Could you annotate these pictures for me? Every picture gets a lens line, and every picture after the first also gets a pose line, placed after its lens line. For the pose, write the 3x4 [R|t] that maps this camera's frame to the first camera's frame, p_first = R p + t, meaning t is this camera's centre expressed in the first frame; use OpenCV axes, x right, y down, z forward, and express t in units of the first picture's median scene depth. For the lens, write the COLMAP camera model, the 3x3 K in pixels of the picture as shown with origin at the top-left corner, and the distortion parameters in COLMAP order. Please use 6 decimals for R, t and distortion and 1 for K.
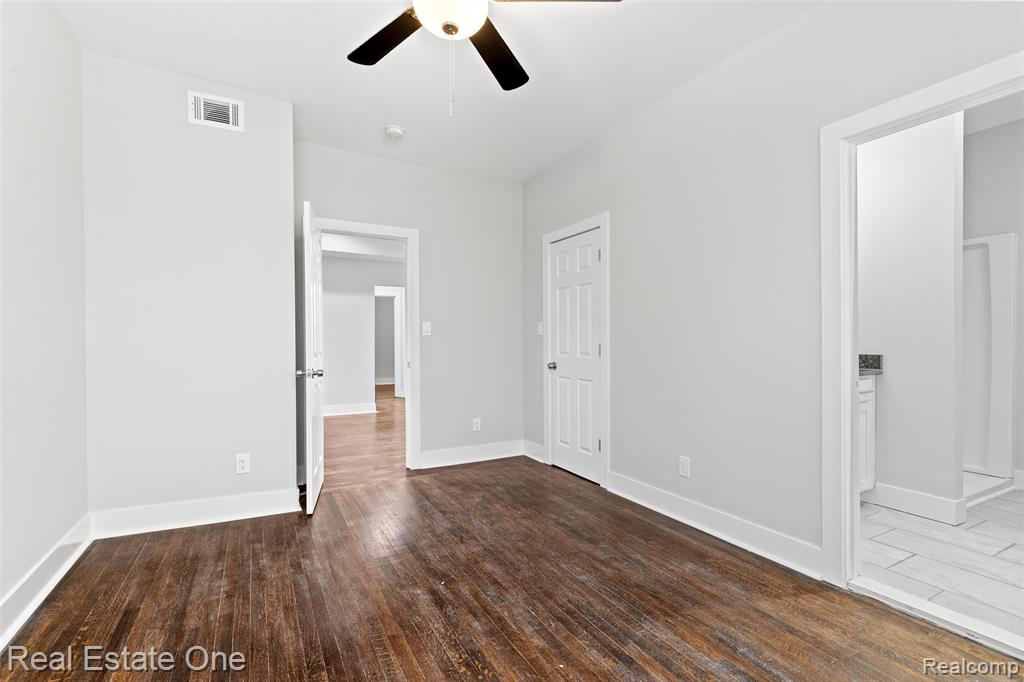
lens RADIAL K [[466.3, 0, 513.9], [0, 466.3, 335.7], [0, 0, 1]] dist [0.005039, -0.001365]
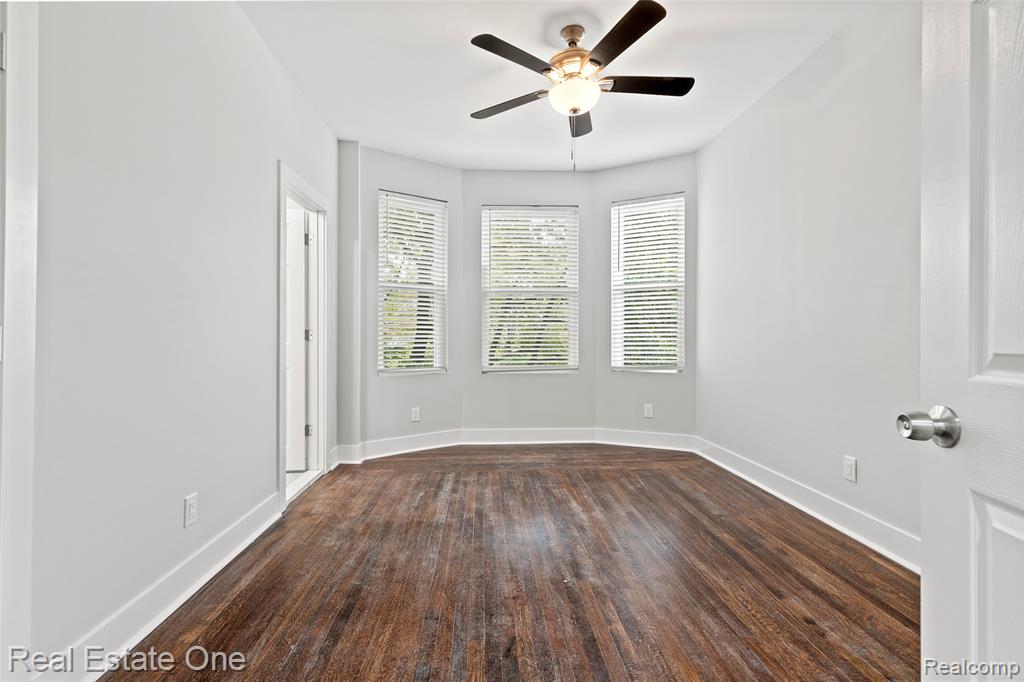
lens RADIAL K [[466.3, 0, 512.4], [0, 466.3, 343.2], [0, 0, 1]] dist [0.005039, -0.001365]
pose [[-0.902614, -0.007889, 0.430380, -0.442714], [-0.005658, 0.999963, 0.006463, 0.045198], [-0.430415, 0.003398, -0.902625, 1.837792]]
